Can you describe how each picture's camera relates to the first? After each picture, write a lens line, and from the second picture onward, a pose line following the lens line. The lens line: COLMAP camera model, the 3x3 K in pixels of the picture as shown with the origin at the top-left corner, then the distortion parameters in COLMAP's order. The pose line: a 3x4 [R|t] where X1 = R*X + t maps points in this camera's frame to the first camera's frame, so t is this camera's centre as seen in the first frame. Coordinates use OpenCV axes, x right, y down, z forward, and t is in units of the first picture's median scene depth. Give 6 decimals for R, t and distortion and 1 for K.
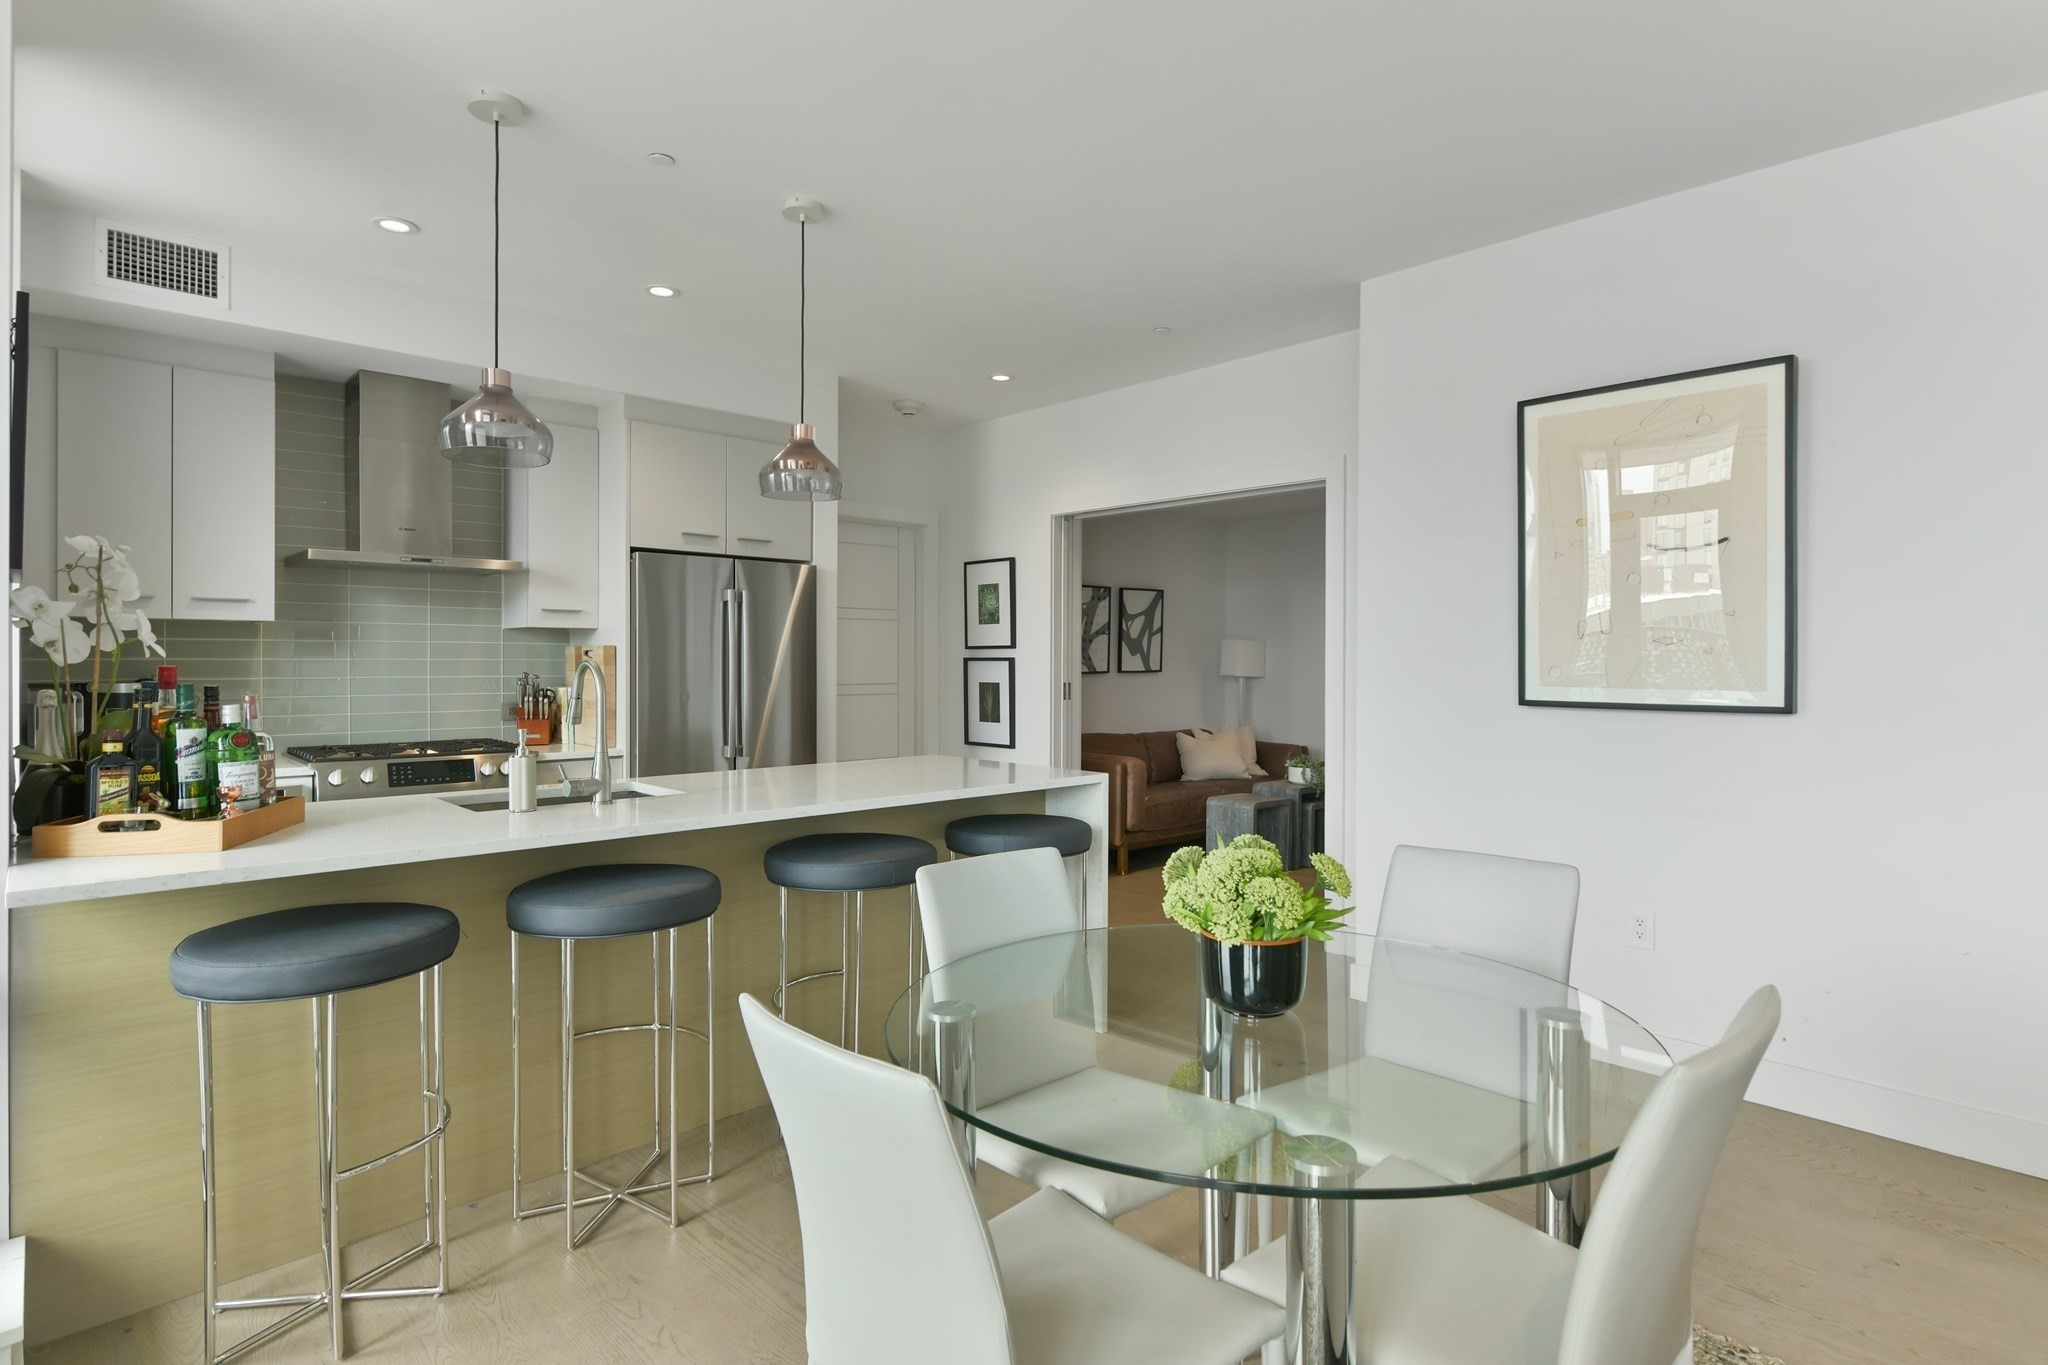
lens RADIAL K [[1061.1, 0, 1035.7], [0, 1061.1, 664.1], [0, 0, 1]] dist [-0.001427, 0.000456]
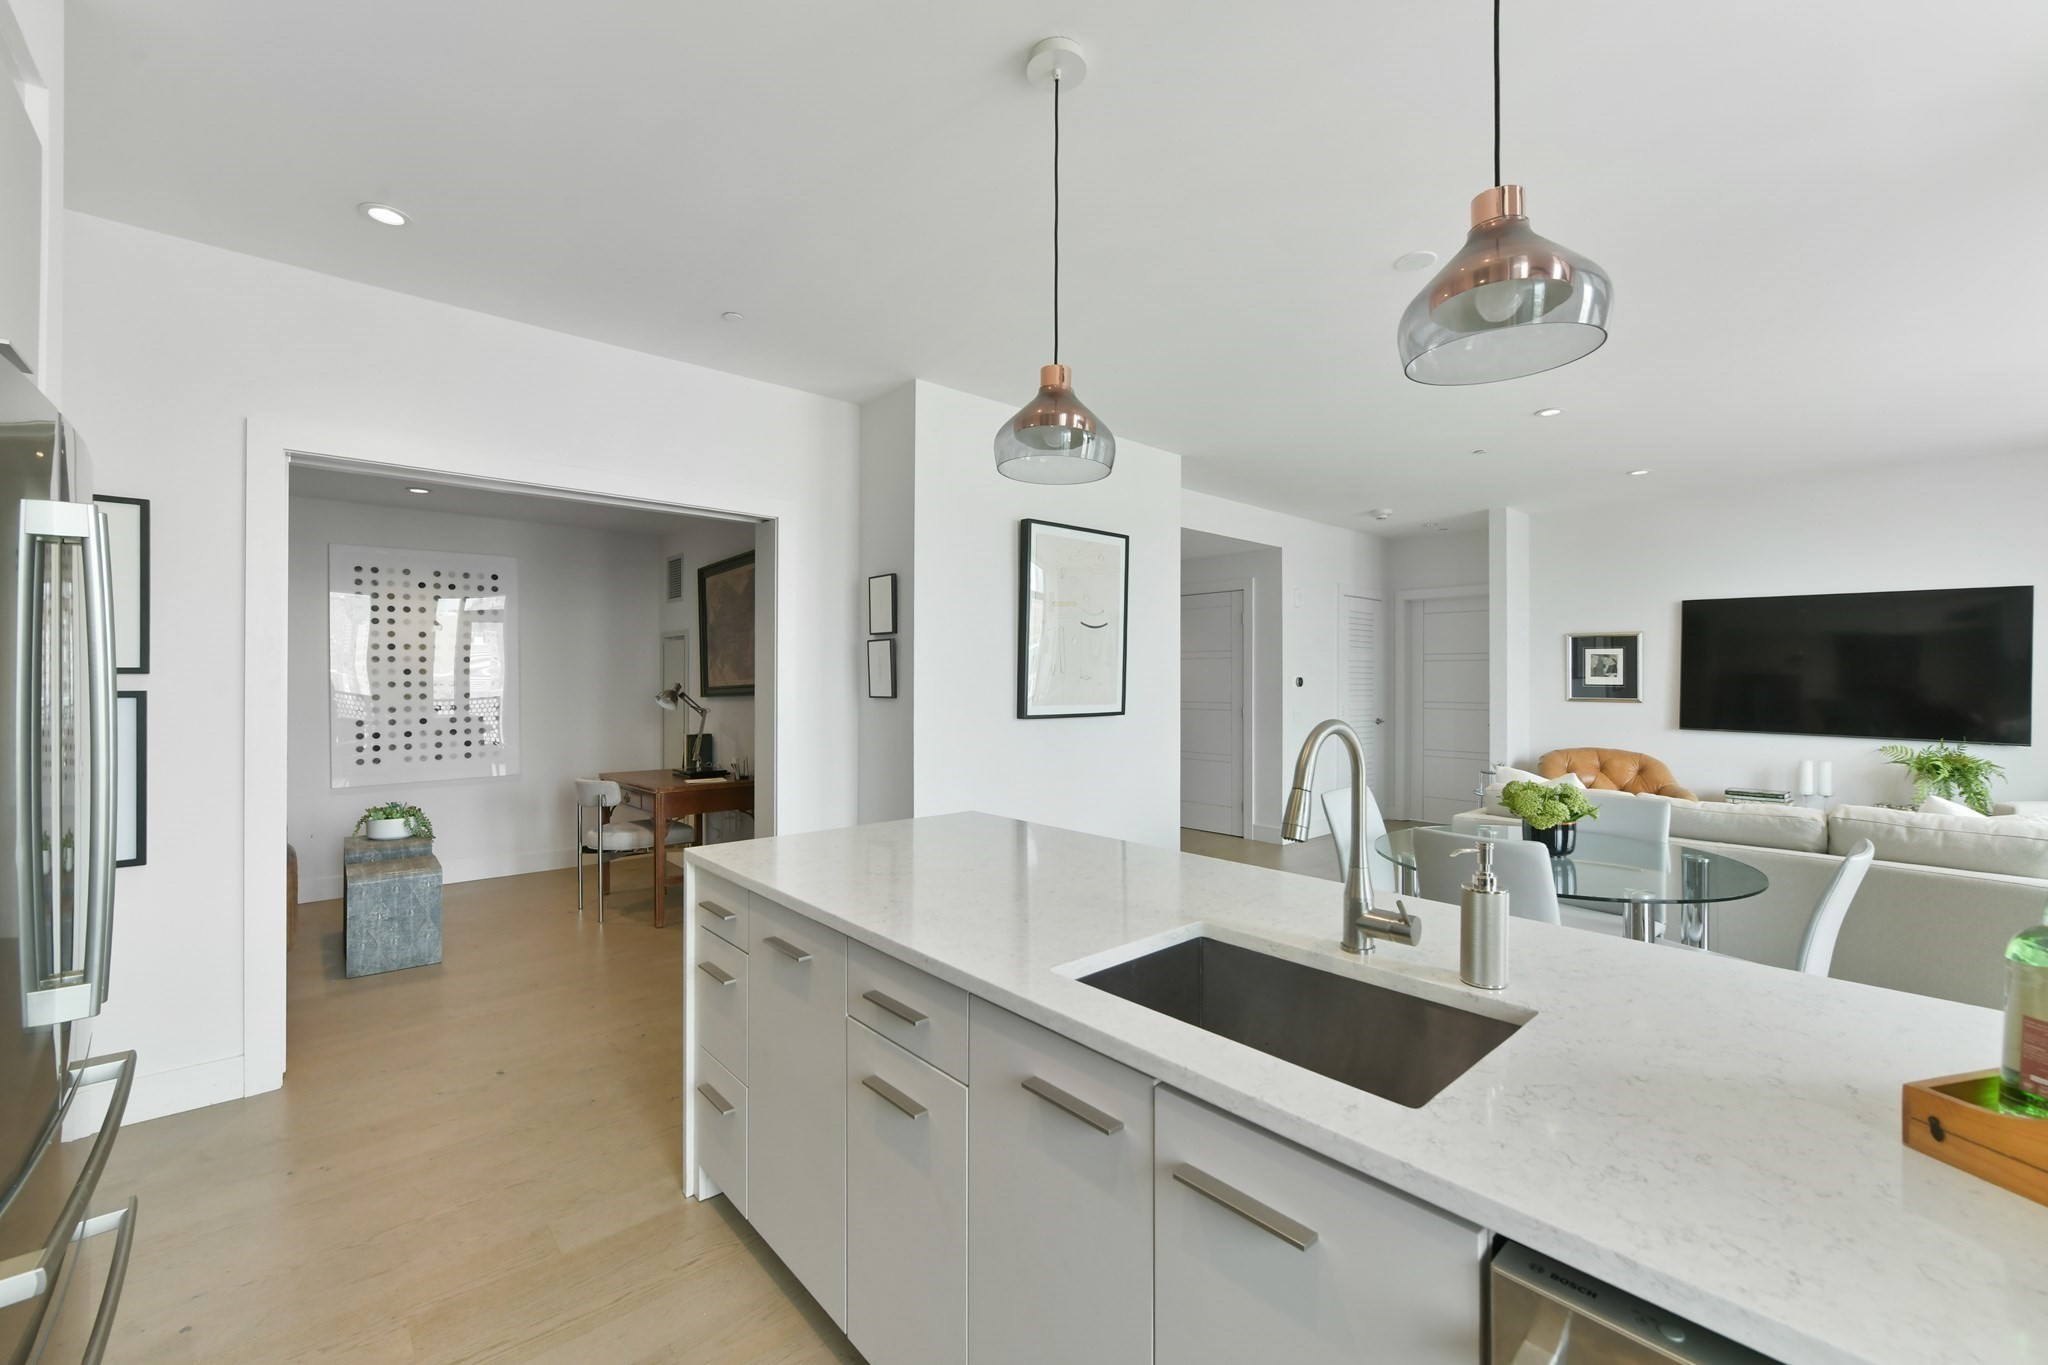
lens RADIAL K [[834.1, 0, 1035.9], [0, 834.1, 673.2], [0, 0, 1]] dist [0.001722, 0.000215]
pose [[0.030722, 0.003625, 0.999521, -0.533447], [0.001353, 0.999992, -0.003669, -0.016363], [-0.999527, 0.001465, 0.030717, 0.694482]]
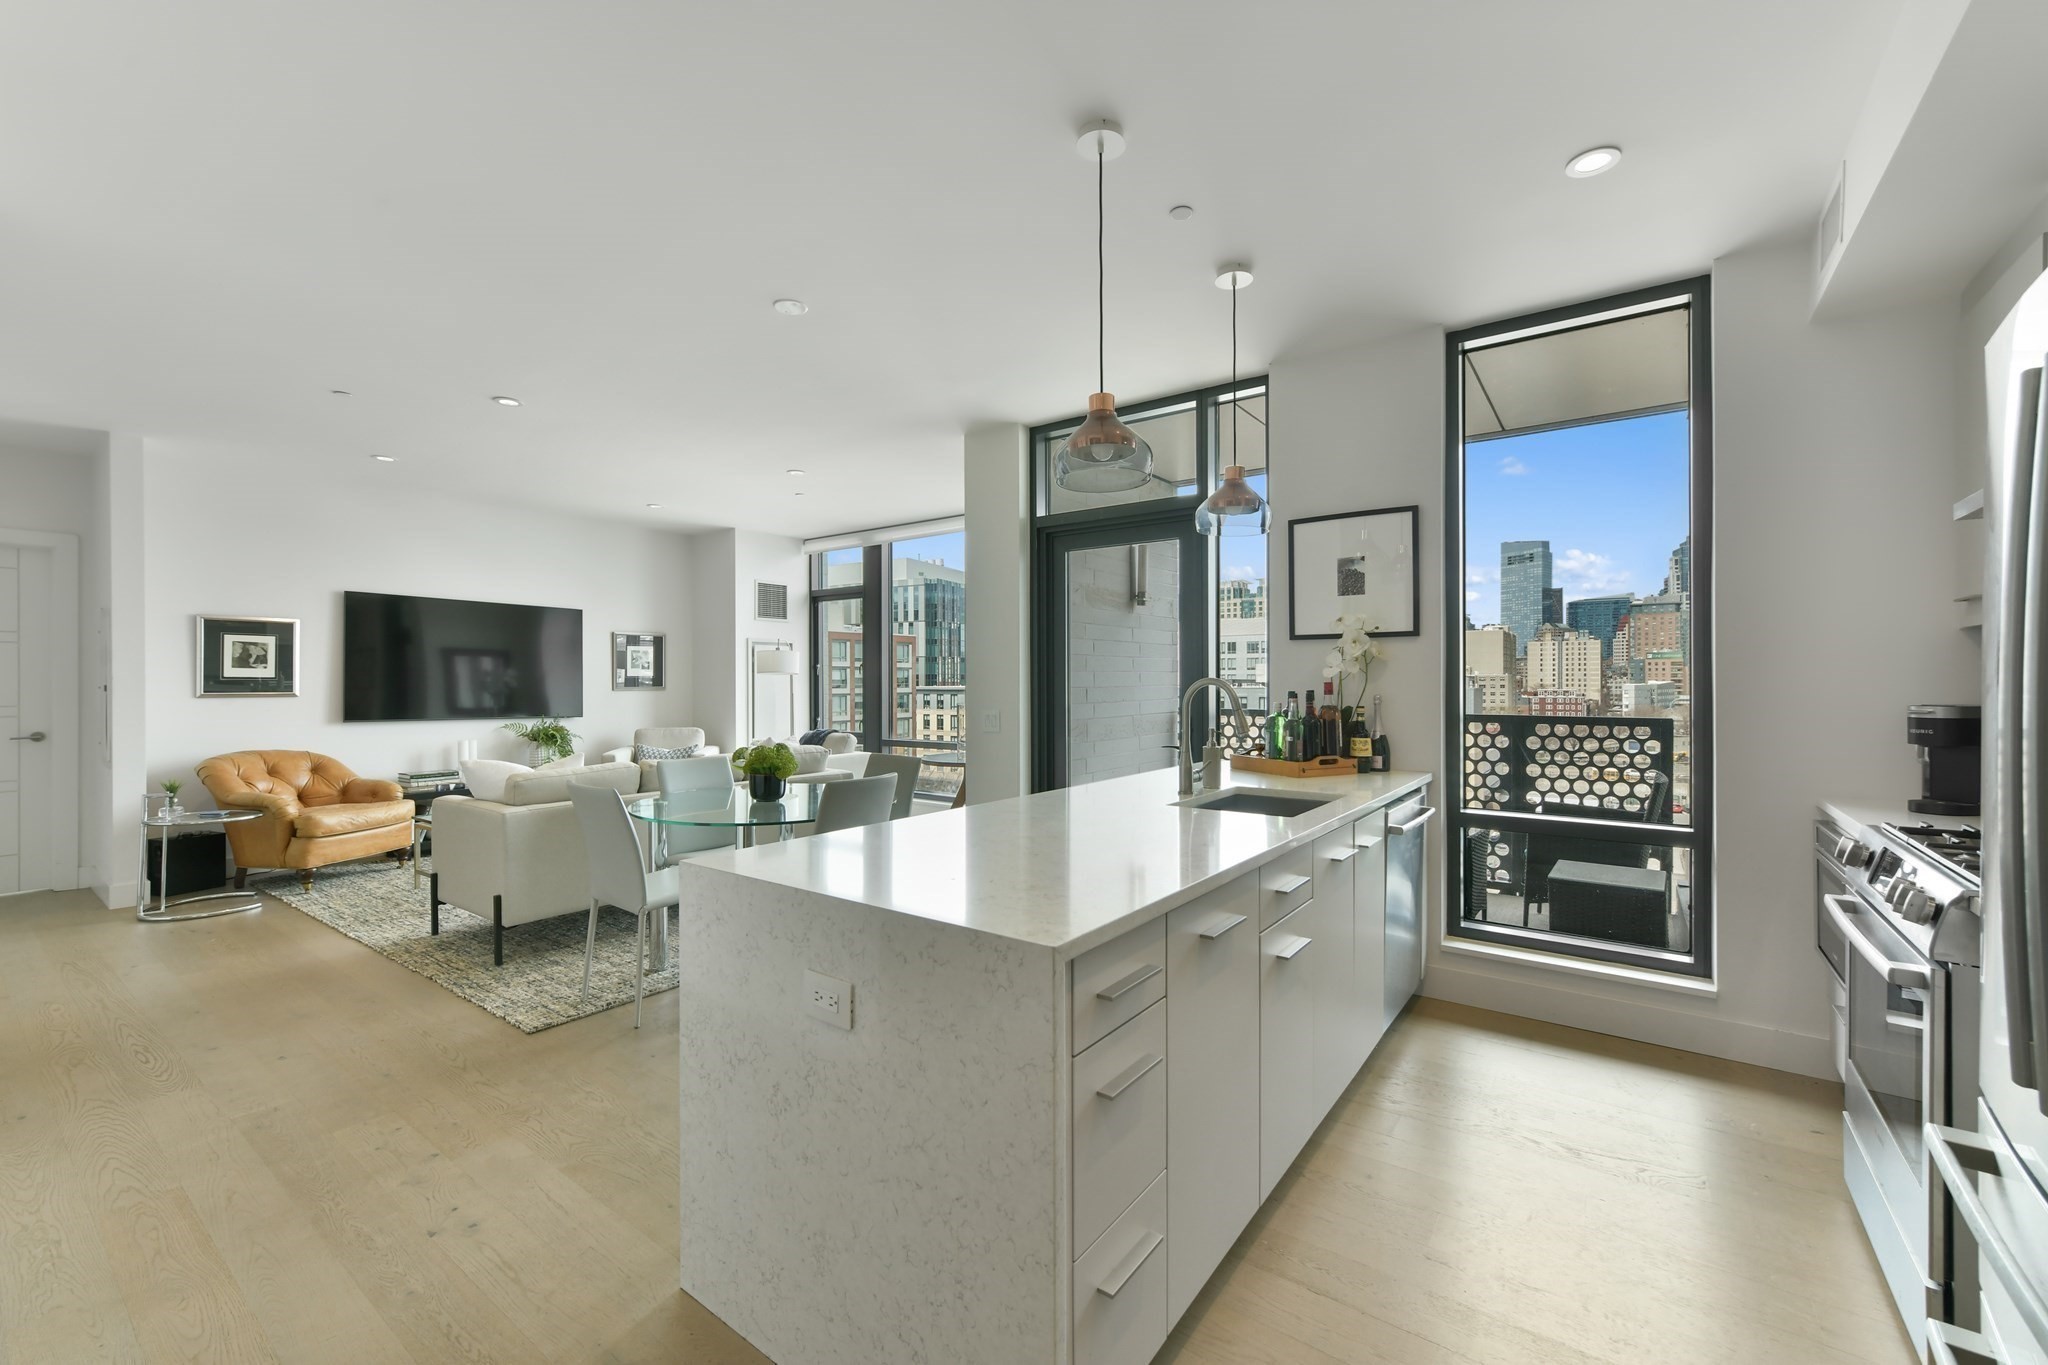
lens RADIAL K [[822.7, 0, 1035.5], [0, 822.7, 683.2], [0, 0, 1]] dist [0.002357, -0.000040]
pose [[-0.985179, 0.000346, -0.171529, -0.038779], [-0.000954, 0.999971, 0.007497, -0.002802], [0.171527, 0.007549, -0.985151, 1.138715]]
